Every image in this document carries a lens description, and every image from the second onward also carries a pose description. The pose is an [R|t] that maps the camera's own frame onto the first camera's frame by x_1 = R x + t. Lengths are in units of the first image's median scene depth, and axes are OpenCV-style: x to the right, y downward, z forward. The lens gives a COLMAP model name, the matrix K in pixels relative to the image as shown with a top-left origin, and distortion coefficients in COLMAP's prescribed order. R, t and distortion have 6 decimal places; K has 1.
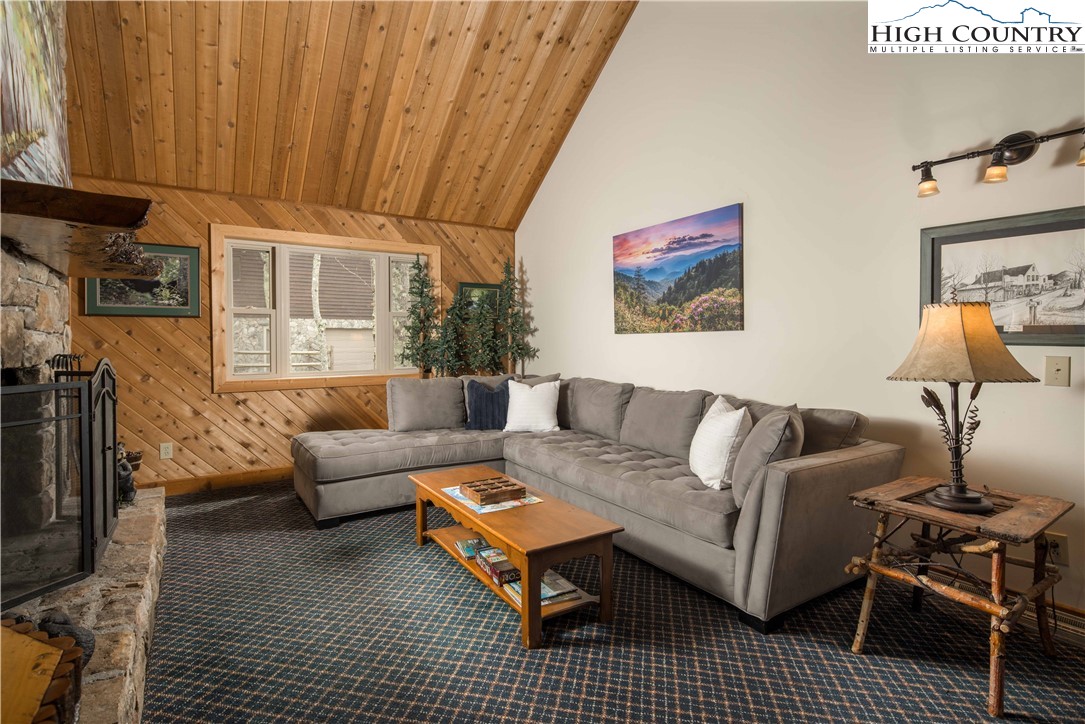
lens RADIAL K [[529.9, 0, 539.9], [0, 529.9, 346.0], [0, 0, 1]] dist [0.016408, -0.004245]
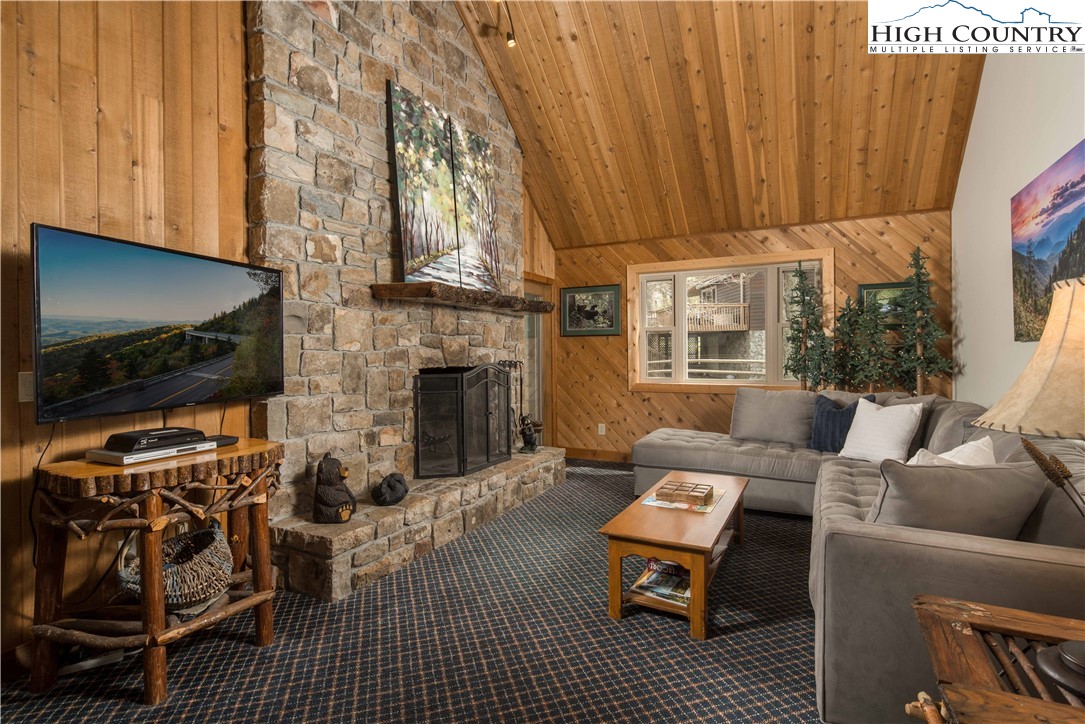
lens RADIAL K [[529.9, 0, 541.1], [0, 529.9, 357.9], [0, 0, 1]] dist [0.016408, -0.004245]
pose [[0.511932, 0.007357, -0.858995, 0.424009], [-0.004781, 0.999972, 0.005715, -0.002383], [0.859013, 0.001181, 0.511953, 0.127189]]
